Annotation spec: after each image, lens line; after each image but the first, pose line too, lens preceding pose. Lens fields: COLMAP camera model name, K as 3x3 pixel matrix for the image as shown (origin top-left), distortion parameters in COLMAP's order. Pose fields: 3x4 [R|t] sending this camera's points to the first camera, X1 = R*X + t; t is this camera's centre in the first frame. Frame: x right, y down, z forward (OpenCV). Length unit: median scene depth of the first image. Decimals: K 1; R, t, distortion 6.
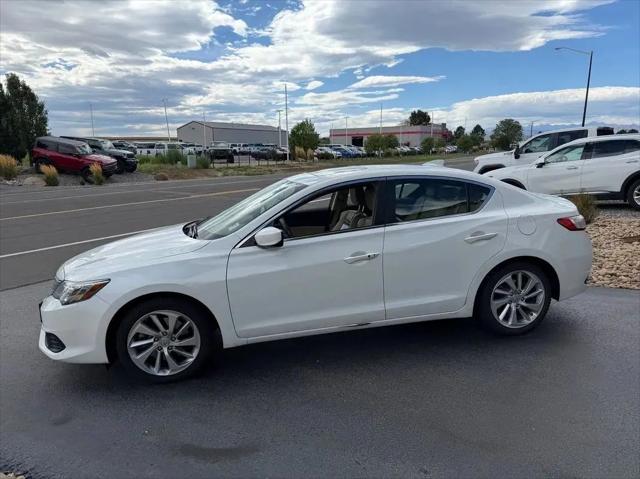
lens RADIAL K [[451.8, 0, 322.3], [0, 451.8, 243.2], [0, 0, 1]] dist [0.039552, -0.047620]
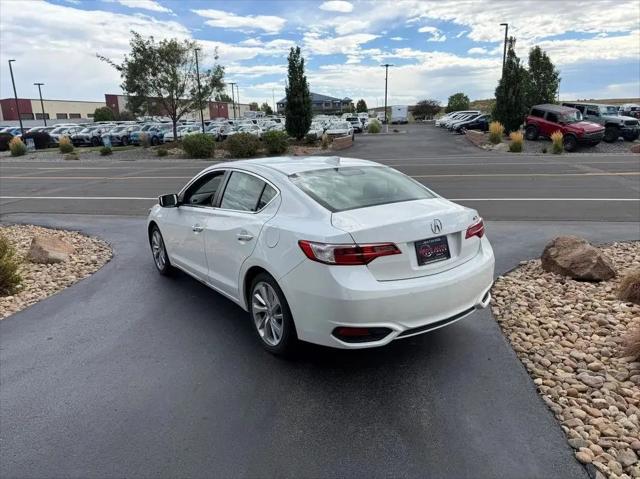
lens RADIAL K [[451.8, 0, 320.8], [0, 451.8, 234.9], [0, 0, 1]] dist [0.039552, -0.047620]
pose [[0.409966, 0.220962, -0.884932, 0.111390], [-0.165997, 0.972085, 0.165821, -0.018050], [0.896868, 0.078915, 0.435201, 0.060479]]
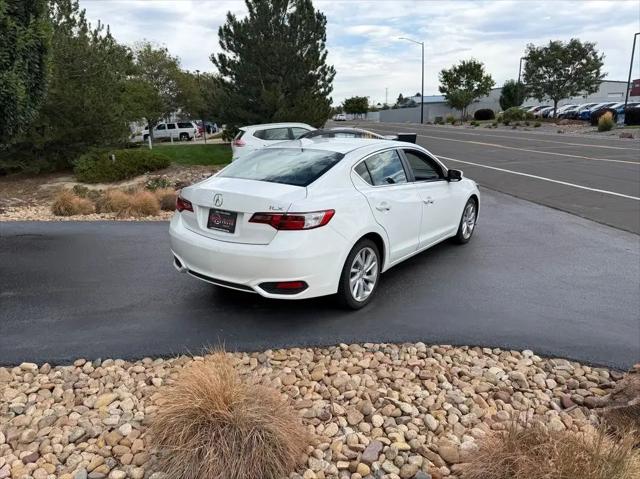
lens RADIAL K [[451.8, 0, 322.9], [0, 451.8, 244.8], [0, 0, 1]] dist [0.039552, -0.047620]
pose [[-0.736599, 0.217425, -0.640428, 0.096068], [-0.097921, 0.902655, 0.419076, -0.040939], [0.669203, 0.371402, -0.643605, 0.182314]]
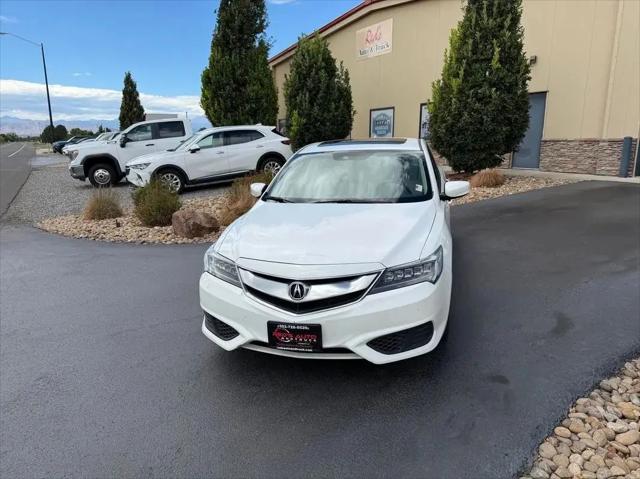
lens RADIAL K [[451.8, 0, 322.0], [0, 451.8, 246.3], [0, 0, 1]] dist [0.039552, -0.047620]
pose [[0.437359, -0.201257, 0.876478, -0.106607], [0.187420, 0.973634, 0.130044, -0.006963], [-0.879540, 0.107393, 0.463546, 0.057381]]
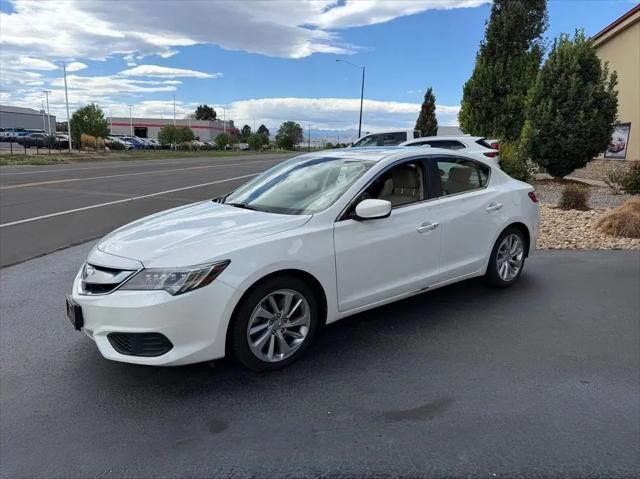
lens RADIAL K [[451.8, 0, 321.9], [0, 451.8, 240.6], [0, 0, 1]] dist [0.039552, -0.047620]
pose [[0.893668, -0.052053, 0.445700, -0.051420], [0.051210, 0.998591, 0.013945, 0.002887], [-0.445797, 0.010362, 0.895074, 0.010241]]
